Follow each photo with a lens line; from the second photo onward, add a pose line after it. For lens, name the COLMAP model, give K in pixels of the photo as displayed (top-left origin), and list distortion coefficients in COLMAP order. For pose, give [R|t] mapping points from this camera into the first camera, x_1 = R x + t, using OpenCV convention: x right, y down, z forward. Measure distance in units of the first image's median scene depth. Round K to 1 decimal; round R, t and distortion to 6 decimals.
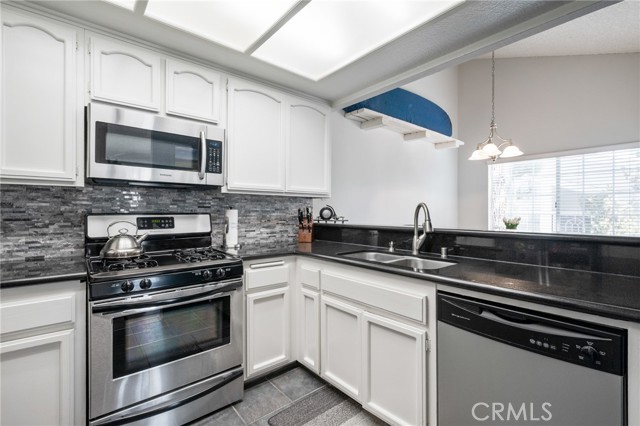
lens RADIAL K [[283.0, 0, 320.0], [0, 283.0, 213.0], [0, 0, 1]] dist [0.000308, 0.000032]
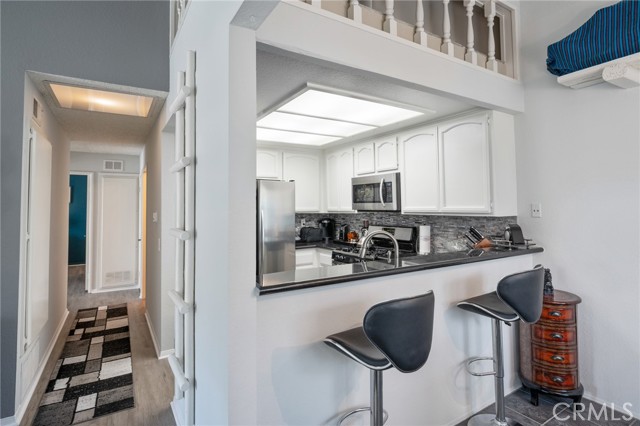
lens RADIAL K [[334.7, 0, 321.6], [0, 334.7, 193.0], [0, 0, 1]] dist [0.002986, 0.000888]
pose [[-0.146108, -0.041457, -0.988400, 1.533039], [0.003034, 0.999098, -0.042355, -0.116739], [0.989264, -0.009187, -0.145851, 0.918479]]
